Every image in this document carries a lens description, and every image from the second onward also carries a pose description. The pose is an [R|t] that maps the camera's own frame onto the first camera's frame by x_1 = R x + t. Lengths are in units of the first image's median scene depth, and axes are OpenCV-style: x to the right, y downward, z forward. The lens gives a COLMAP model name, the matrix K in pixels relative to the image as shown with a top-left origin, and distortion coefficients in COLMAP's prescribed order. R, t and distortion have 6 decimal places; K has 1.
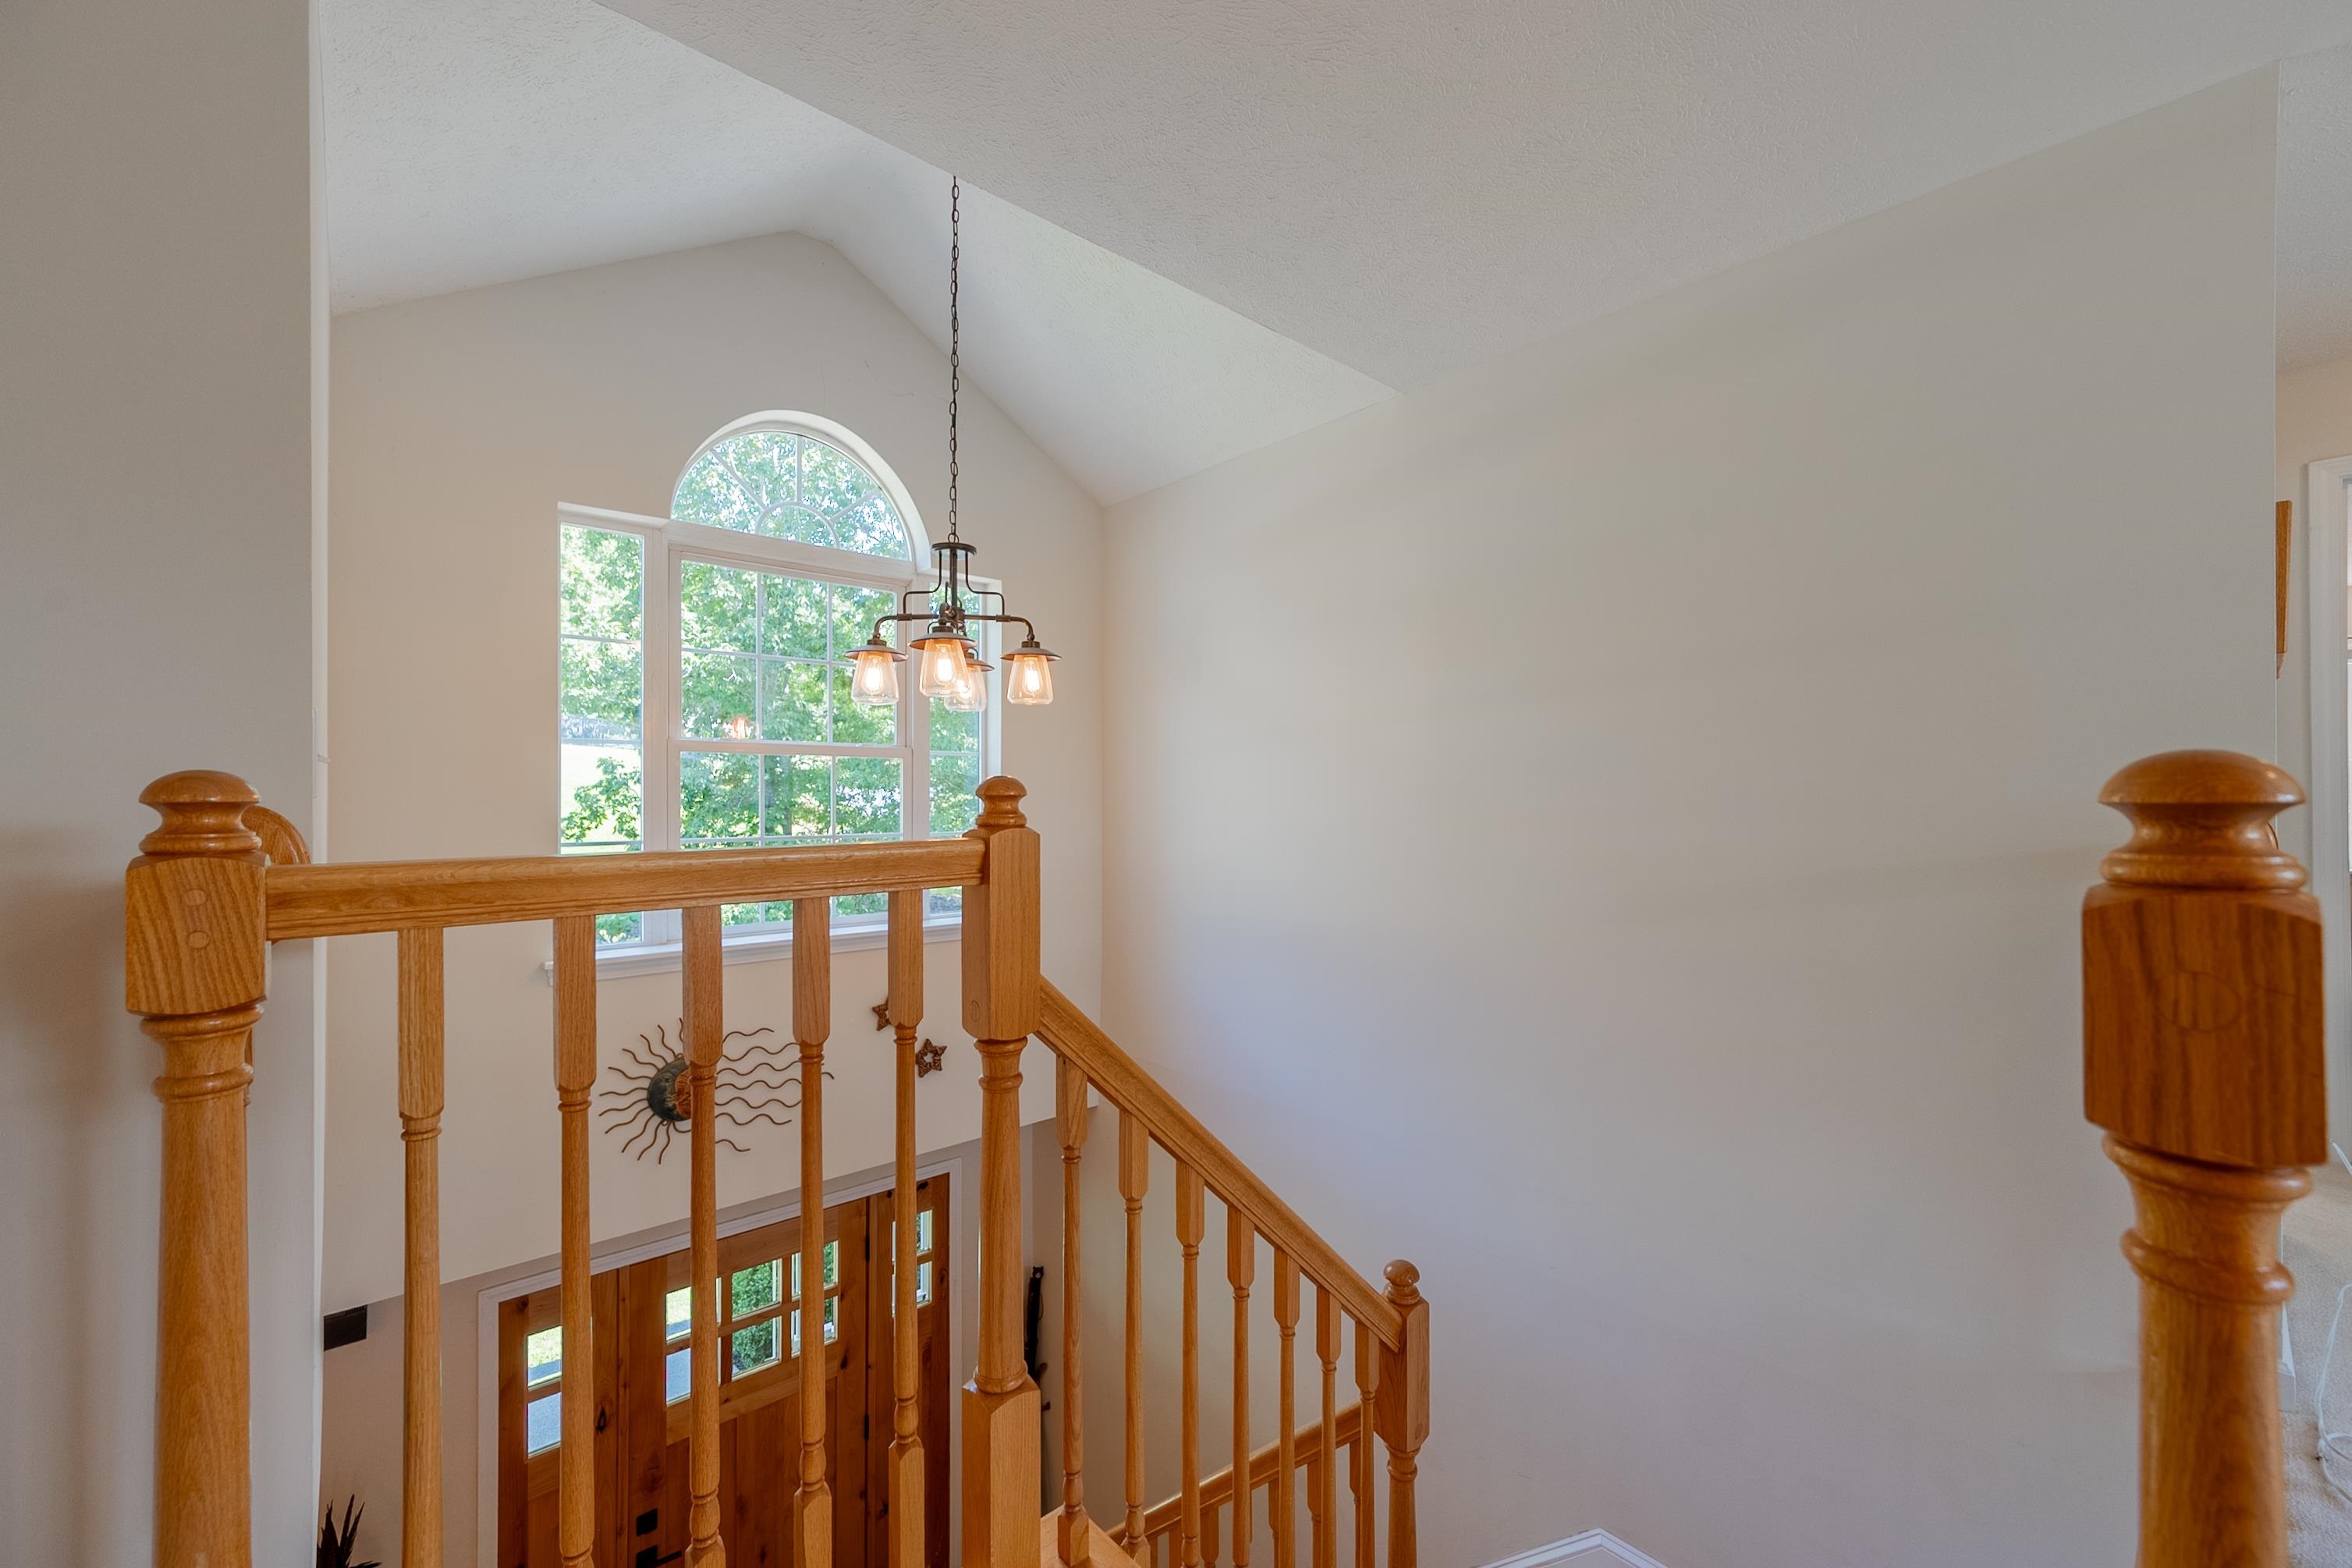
lens RADIAL K [[949.3, 0, 1185.2], [0, 949.3, 795.9], [0, 0, 1]] dist [0.000277, 0.000899]
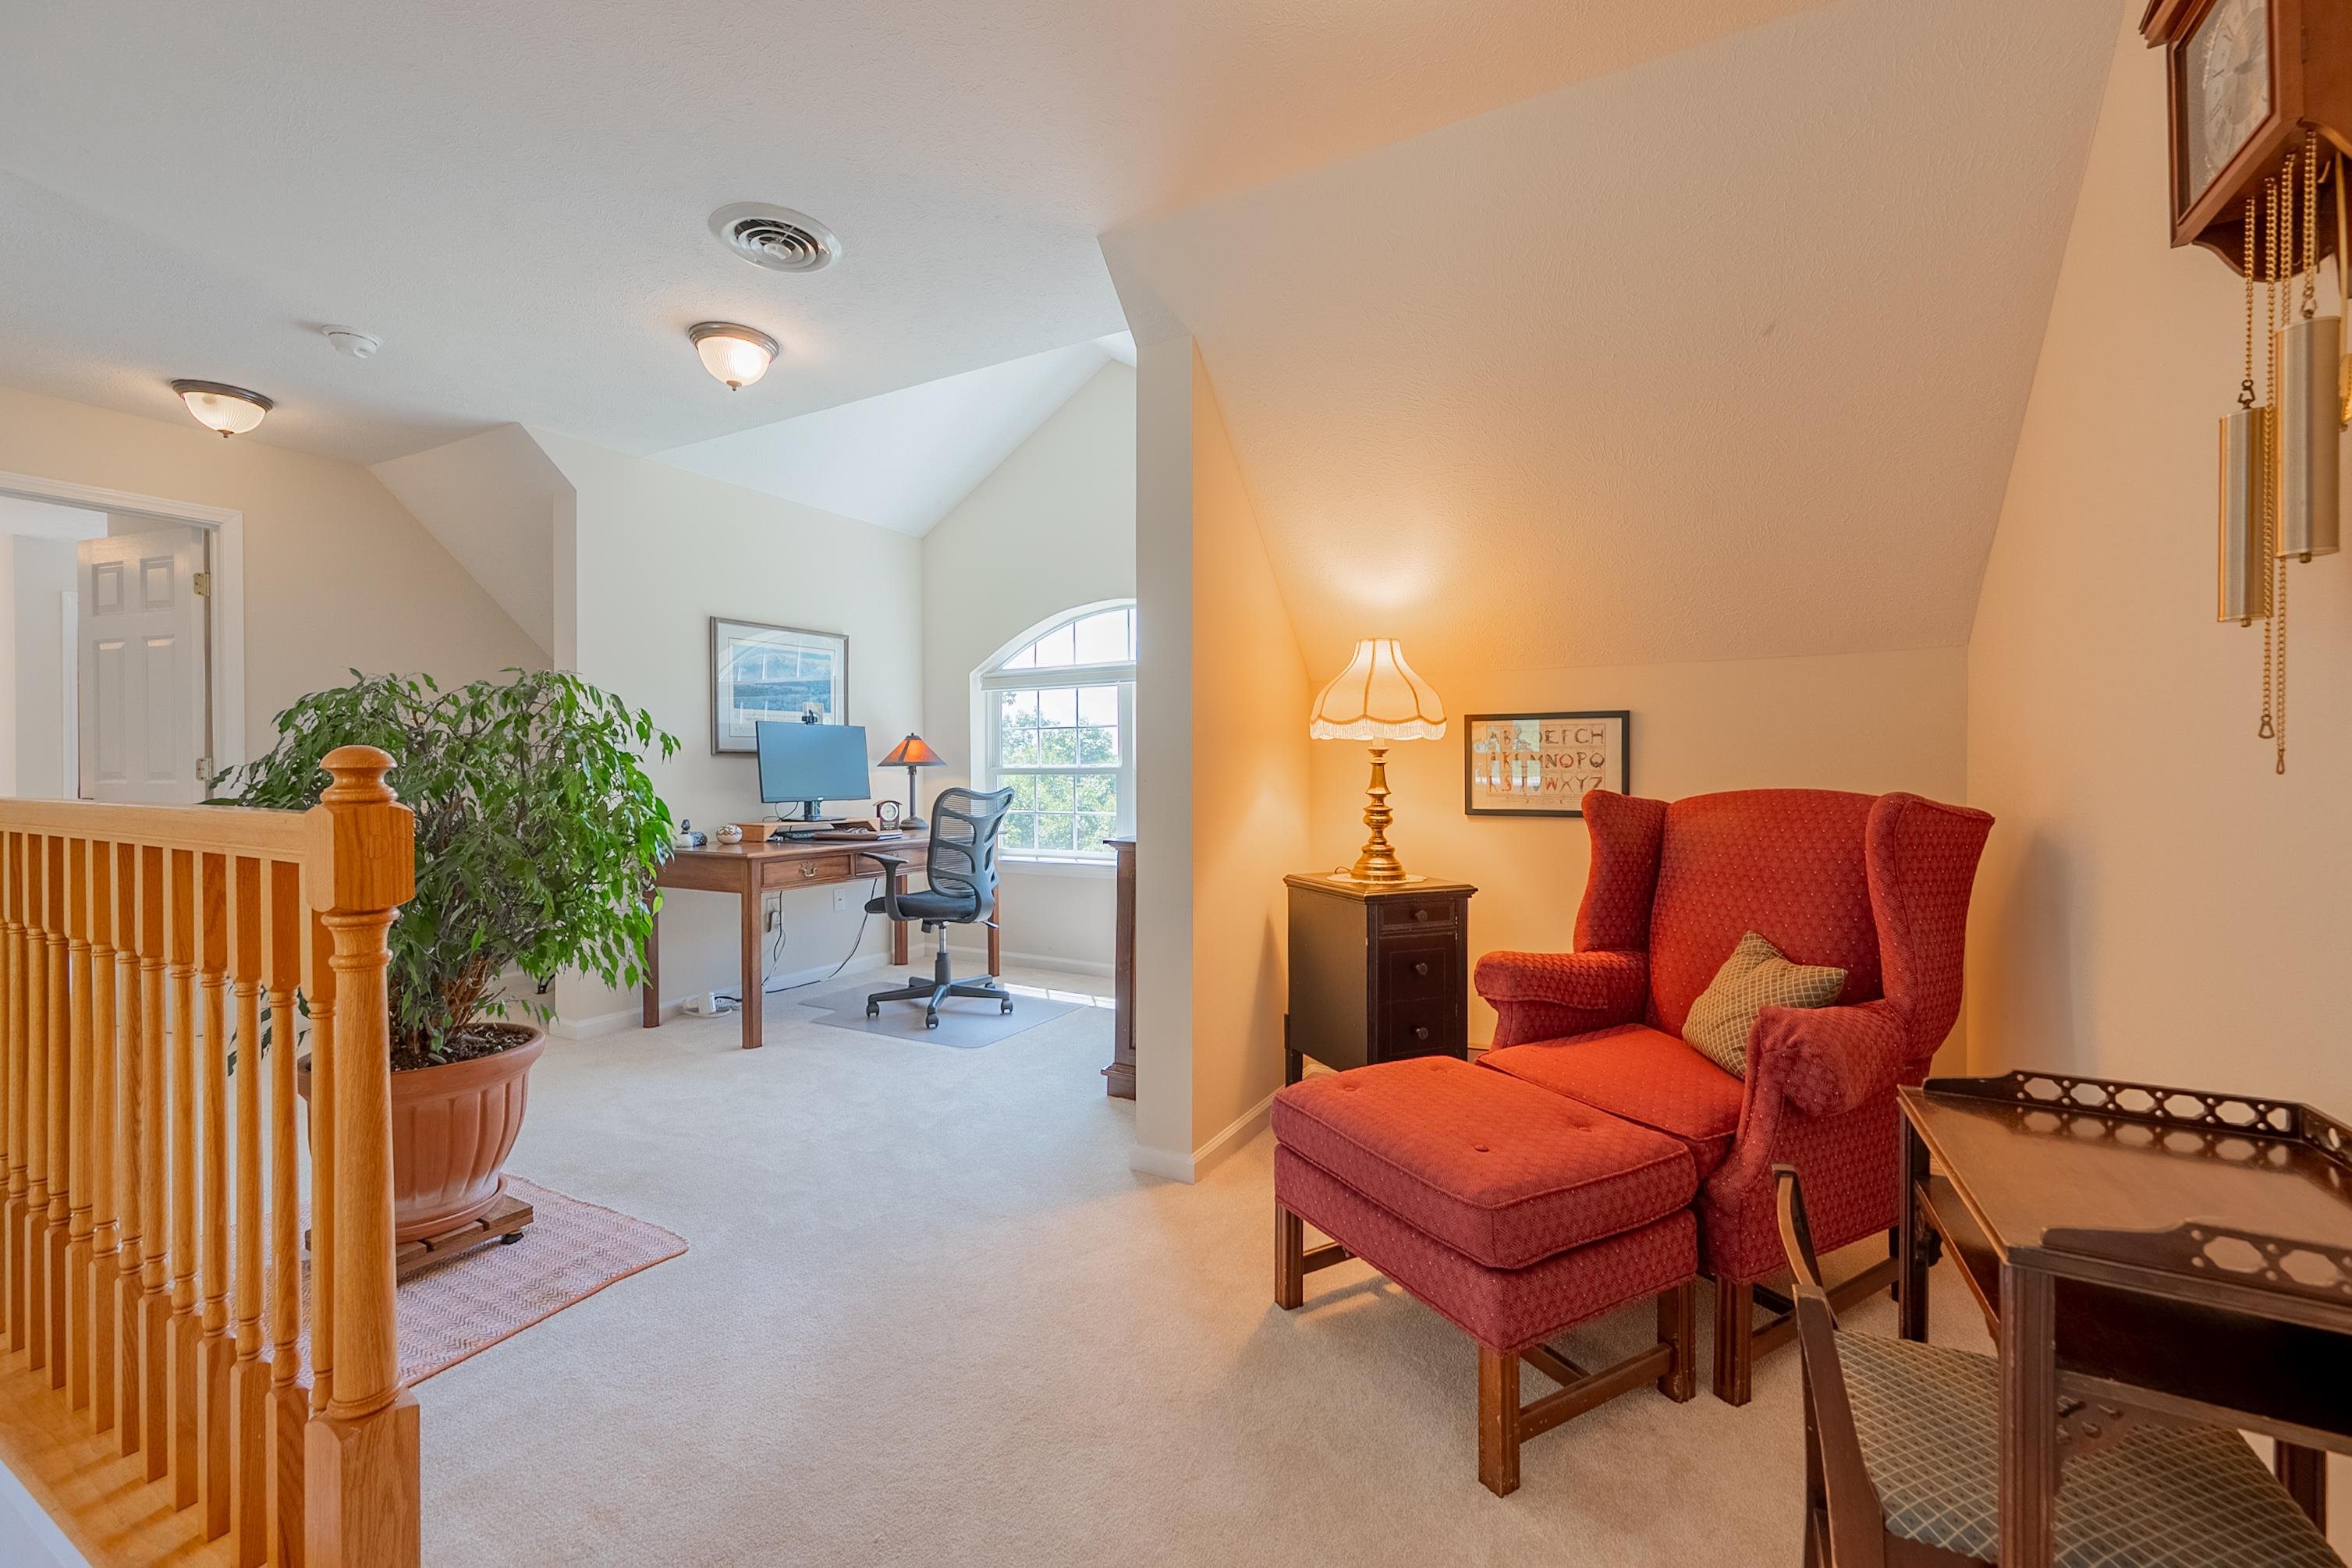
lens RADIAL K [[949.3, 0, 1173.8], [0, 949.3, 773.3], [0, 0, 1]] dist [0.000277, 0.000899]
pose [[-0.305509, -0.007979, 0.952156, -0.325234], [-0.001137, 0.999967, 0.008015, -0.000020], [-0.952188, 0.001366, -0.305508, -0.039492]]
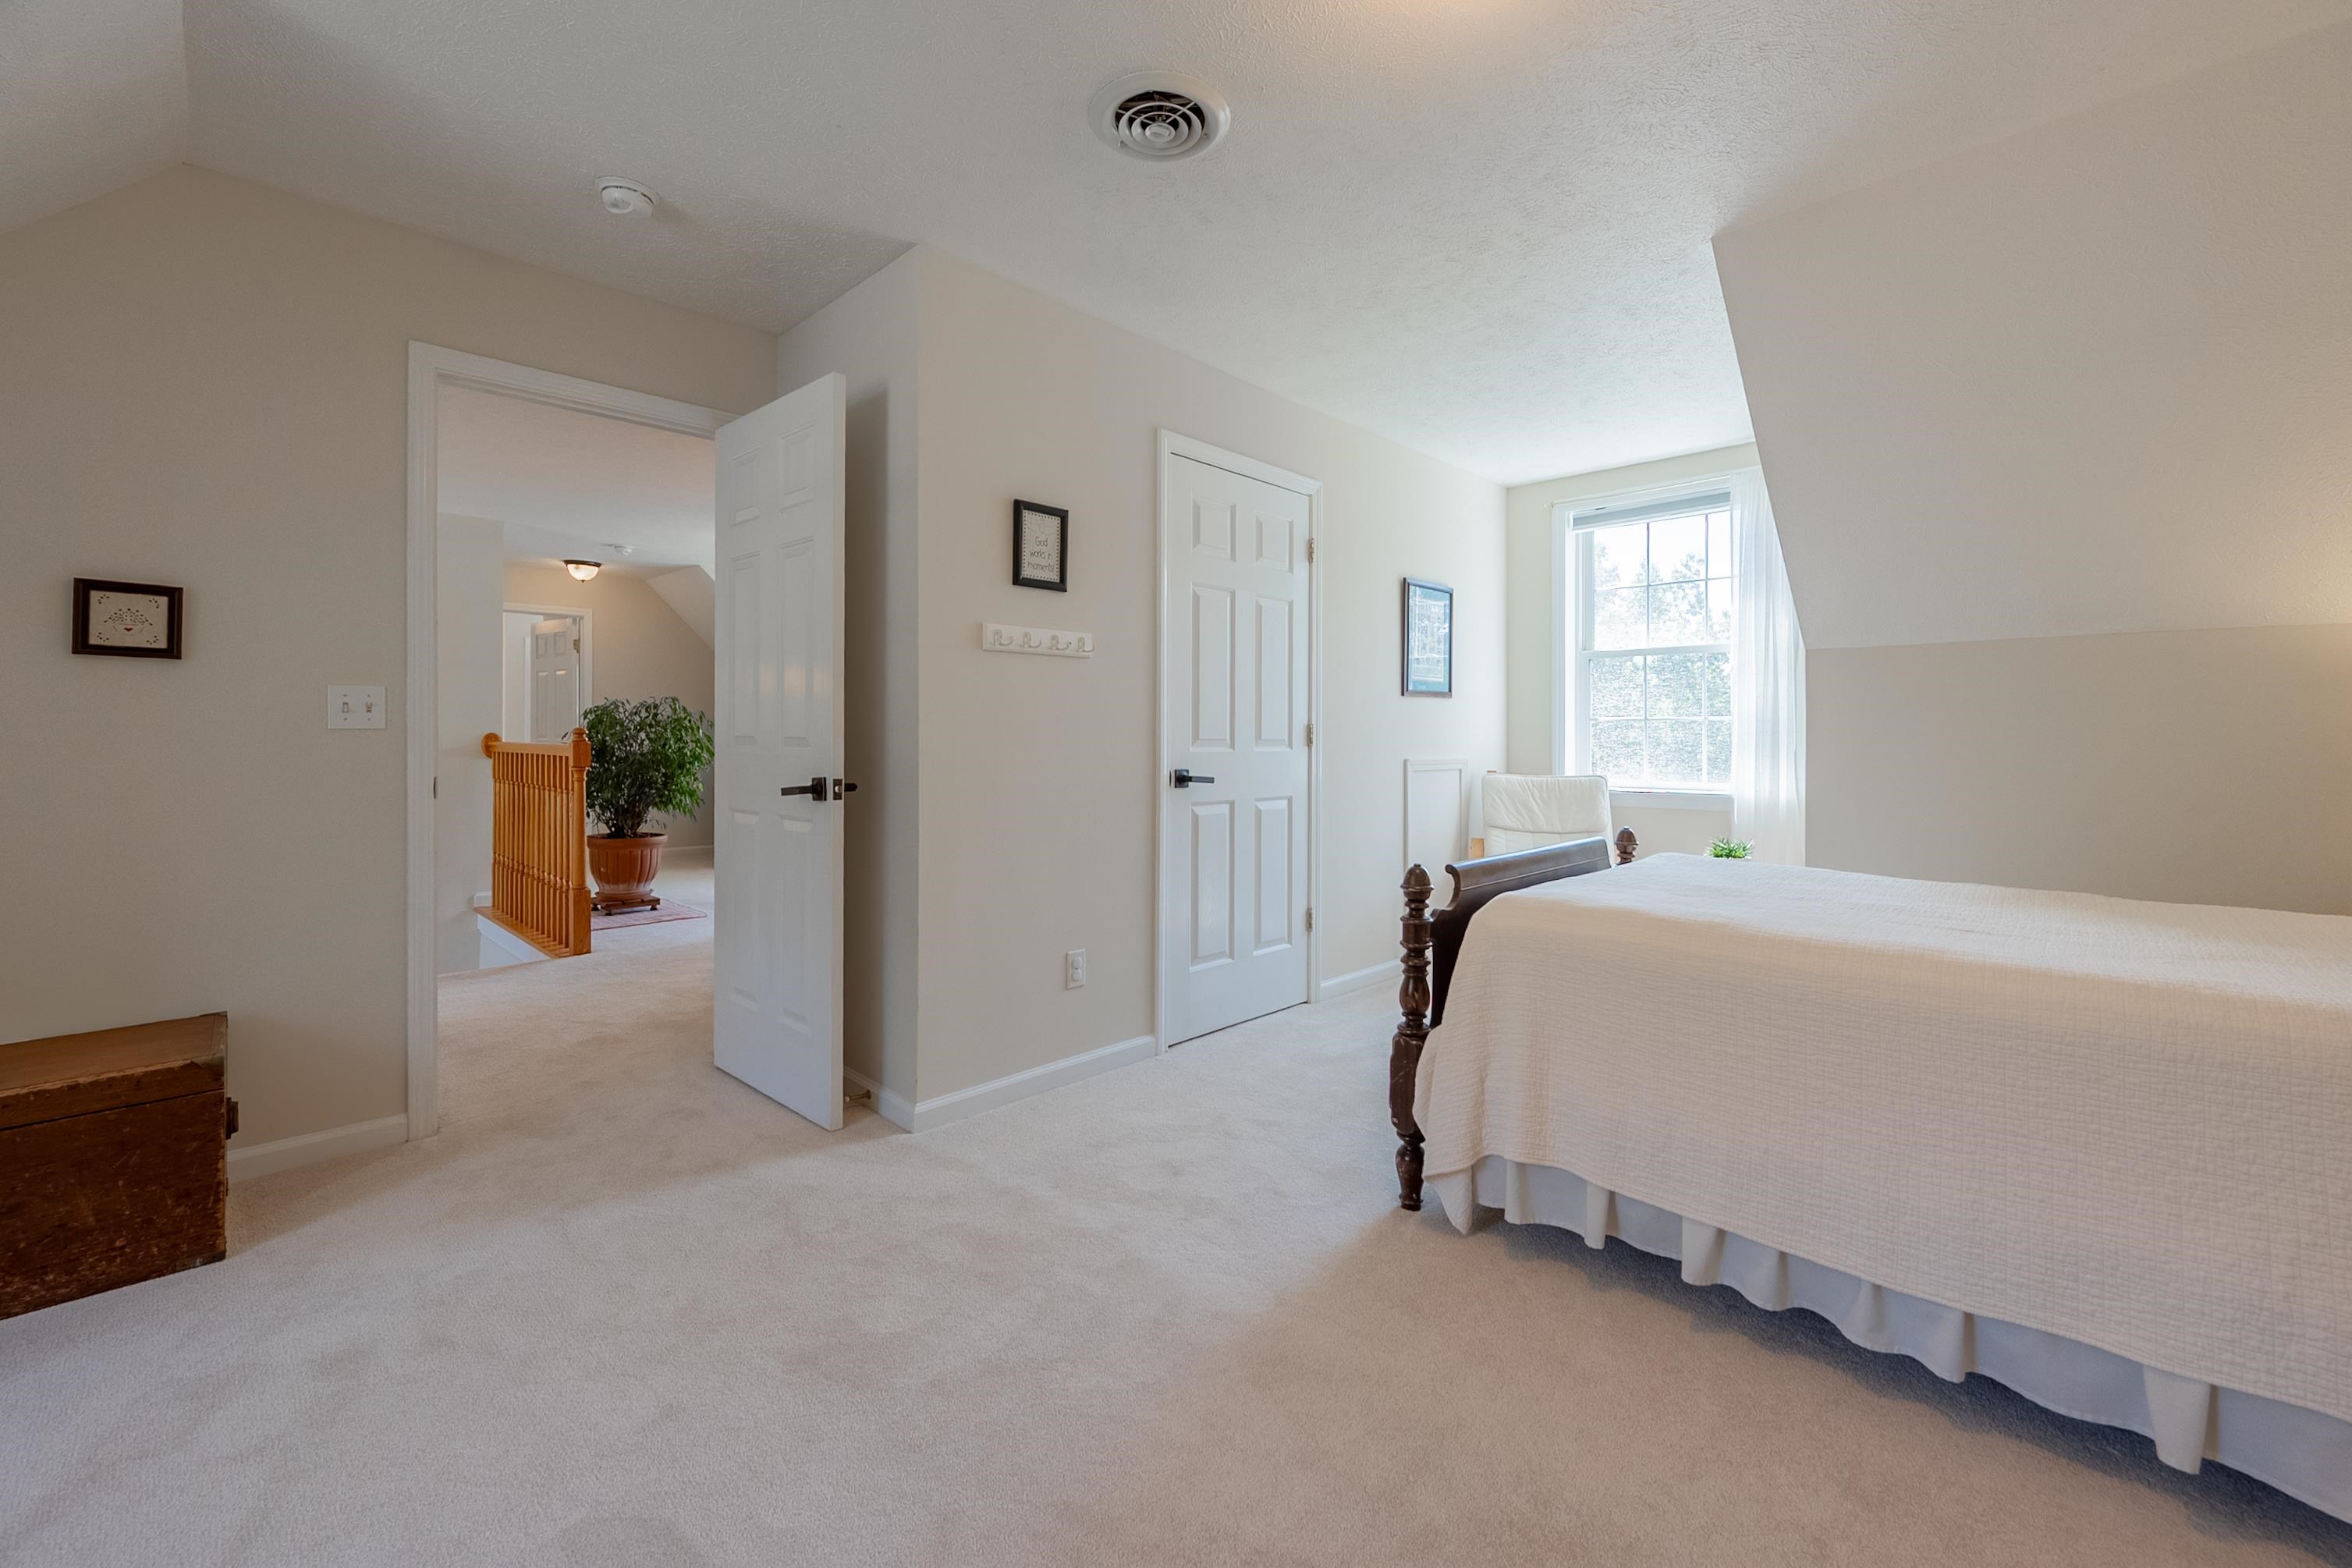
lens RADIAL K [[949.3, 0, 1144.0], [0, 949.3, 732.9], [0, 0, 1]] dist [0.000277, 0.000899]
pose [[-0.027386, -0.003250, 0.999620, -1.610739], [-0.009081, 0.999954, 0.003003, -0.015167], [-0.999584, -0.008995, -0.027414, -0.825776]]
